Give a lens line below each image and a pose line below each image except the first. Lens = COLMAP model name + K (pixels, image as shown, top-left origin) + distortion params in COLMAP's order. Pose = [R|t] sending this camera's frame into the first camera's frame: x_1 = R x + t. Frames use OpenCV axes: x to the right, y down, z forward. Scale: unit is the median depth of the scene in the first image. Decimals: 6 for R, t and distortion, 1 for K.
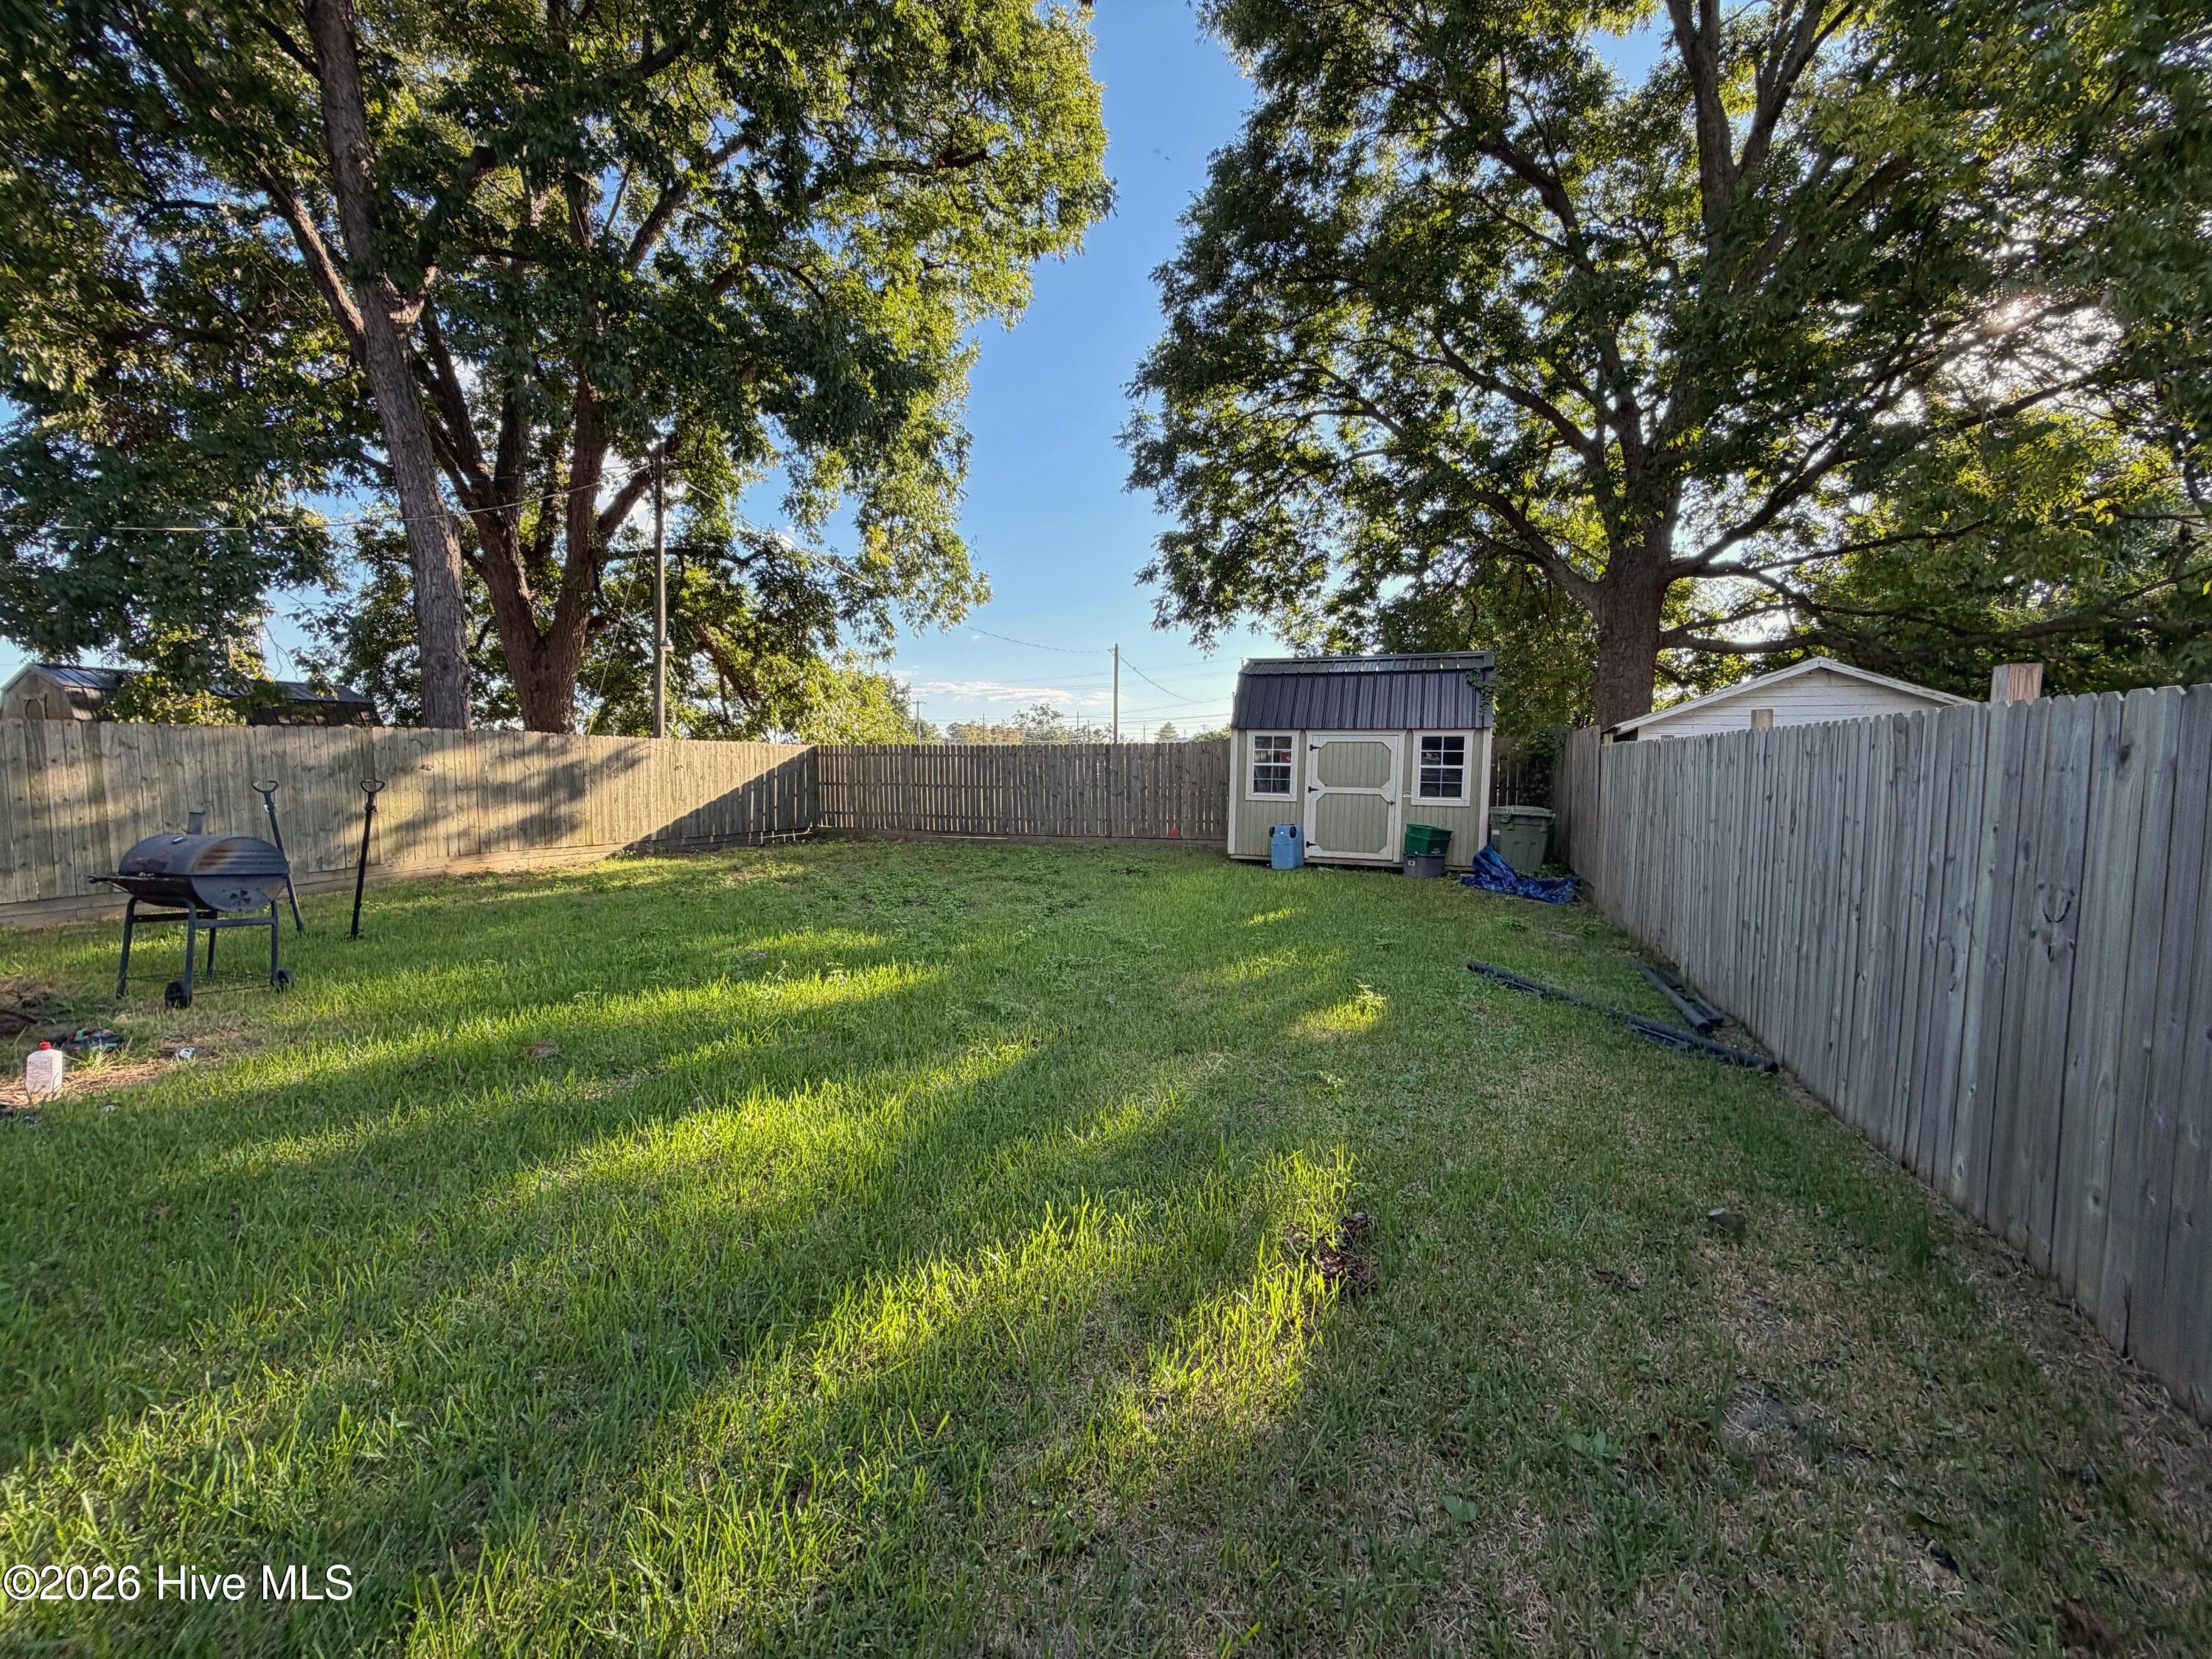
lens RADIAL K [[886.1, 0, 1111.6], [0, 886.1, 831.6], [0, 0, 1]] dist [-0.000204, 0.000075]
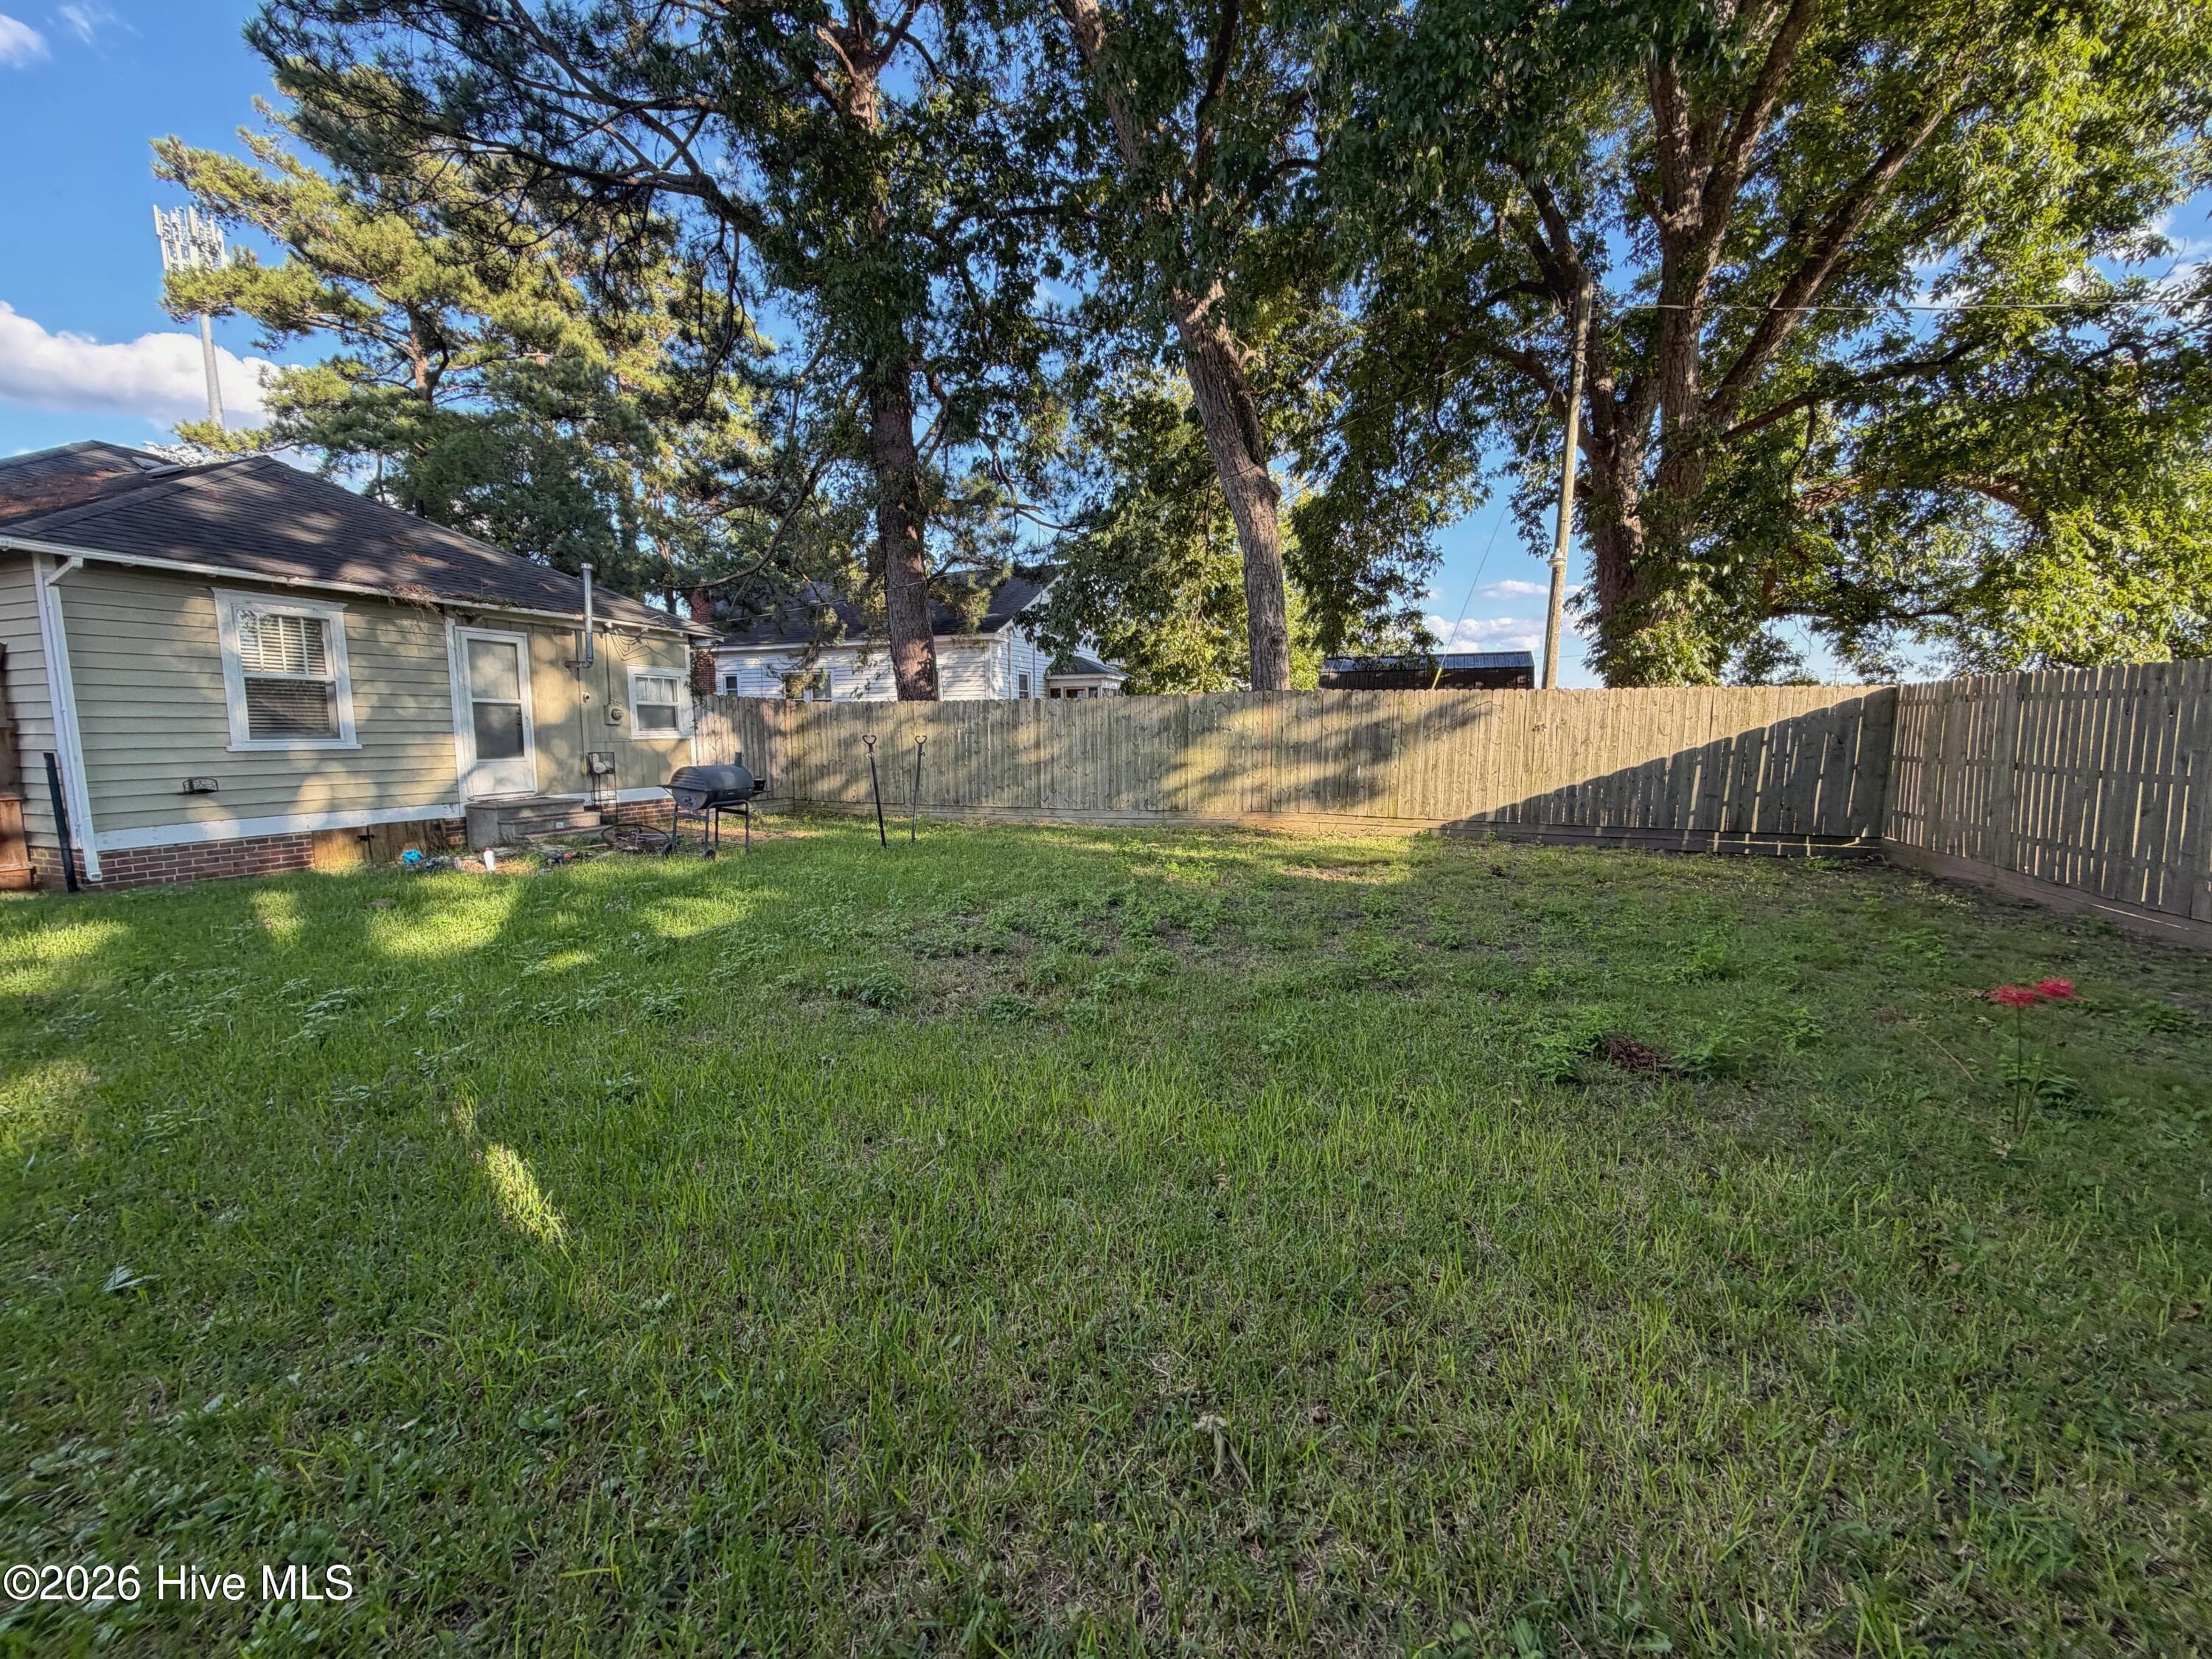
lens RADIAL K [[886.1, 0, 1101.9], [0, 886.1, 829.3], [0, 0, 1]] dist [-0.000204, 0.000075]
pose [[-0.010924, 0.110003, -0.993871, 0.287973], [-0.074638, 0.991068, 0.110514, -0.048339], [0.997151, 0.075388, -0.002616, 0.741551]]
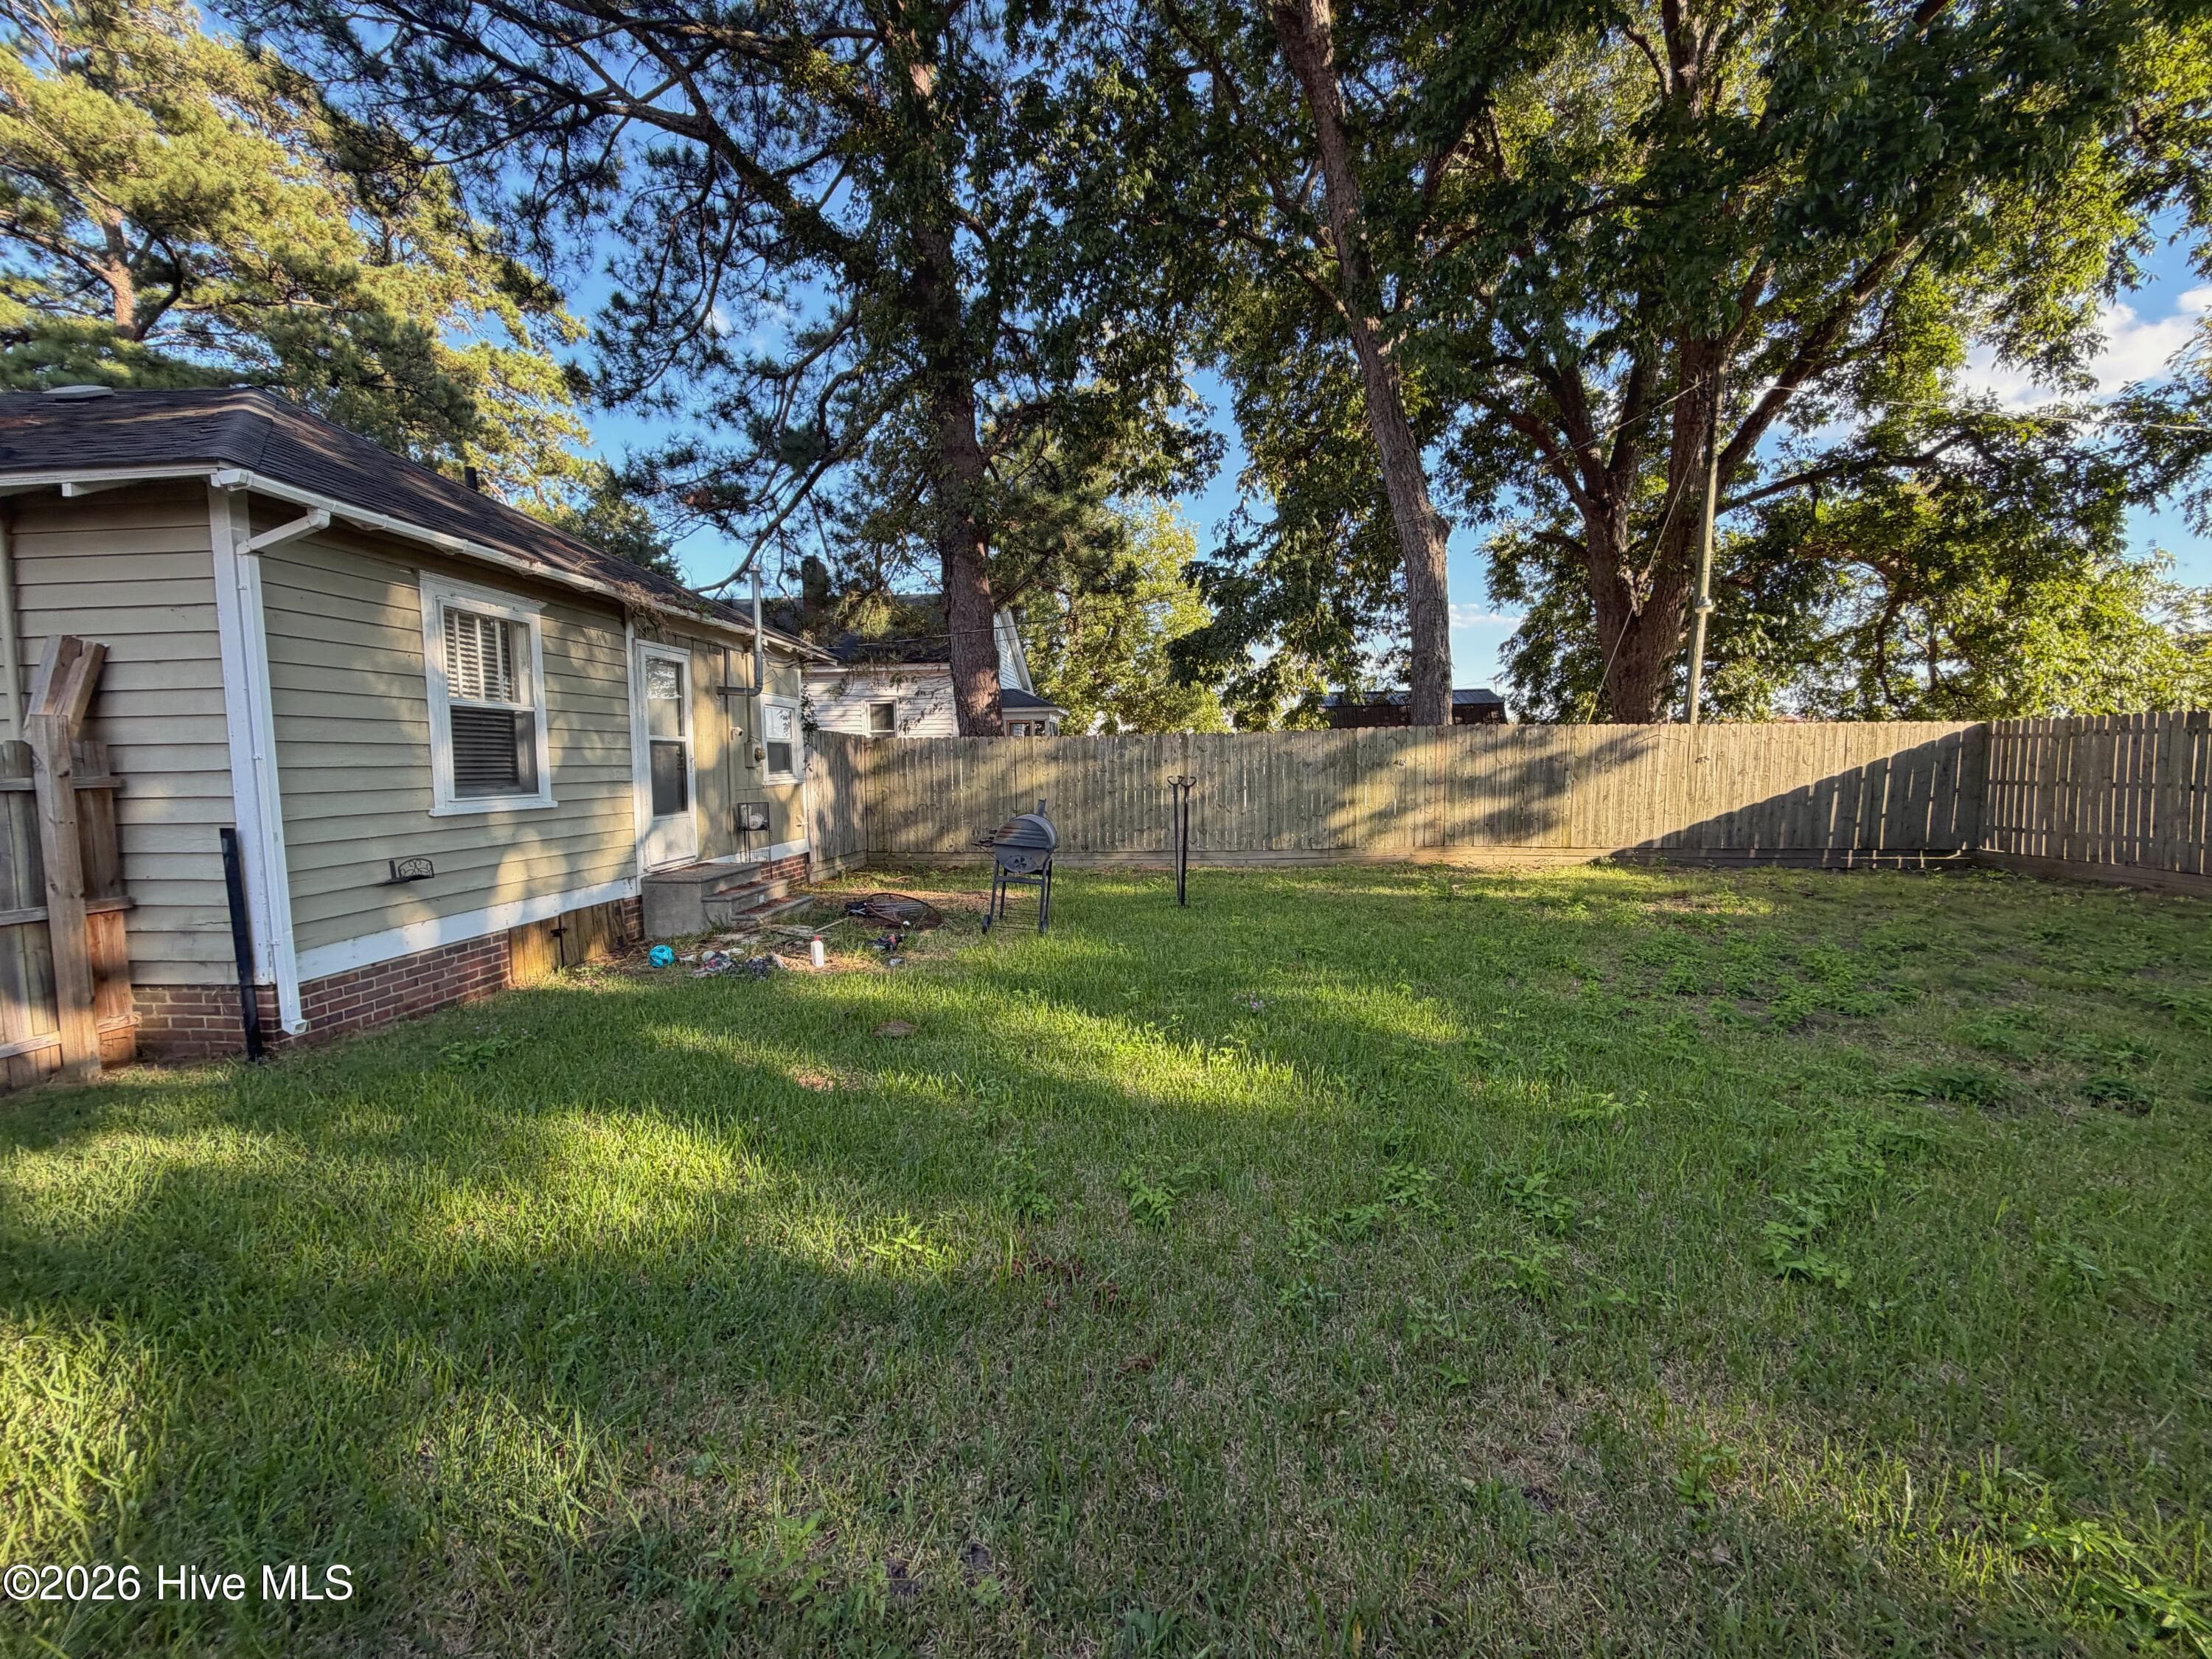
lens RADIAL K [[886.1, 0, 1105.8], [0, 886.1, 831.5], [0, 0, 1]] dist [-0.000204, 0.000075]
pose [[0.267935, 0.069829, -0.960903, 0.152305], [-0.059691, 0.996657, 0.055783, -0.023077], [0.961586, 0.042411, 0.271207, 0.316463]]
